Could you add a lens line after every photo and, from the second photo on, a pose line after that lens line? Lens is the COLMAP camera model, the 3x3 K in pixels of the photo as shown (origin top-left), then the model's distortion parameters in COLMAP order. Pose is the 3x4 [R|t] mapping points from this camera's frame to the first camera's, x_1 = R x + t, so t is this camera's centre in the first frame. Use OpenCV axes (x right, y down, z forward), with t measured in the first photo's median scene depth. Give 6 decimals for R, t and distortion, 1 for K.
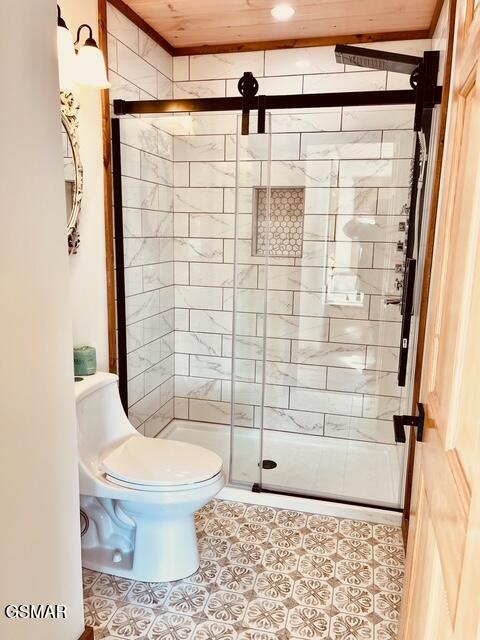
lens RADIAL K [[487.8, 0, 240.4], [0, 487.8, 320.7], [0, 0, 1]] dist [0.015318, -0.000258]
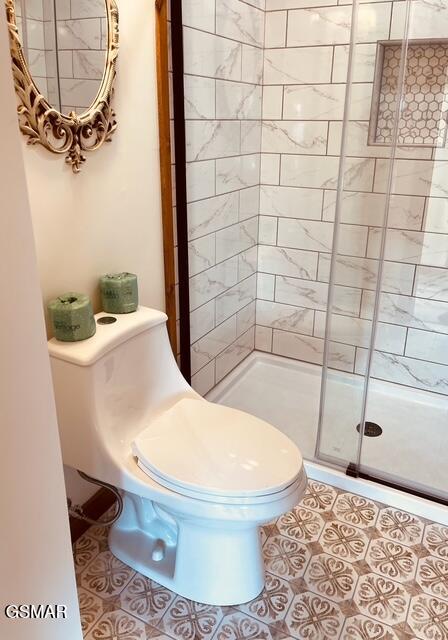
lens RADIAL K [[505.7, 0, 217.7], [0, 505.7, 292.6], [0, 0, 1]] dist [0.024817, -0.032406]
pose [[0.969712, 0.064762, -0.235507, -0.001386], [-0.029666, 0.988299, 0.149619, -0.030101], [0.242441, -0.138101, 0.960287, 0.253767]]
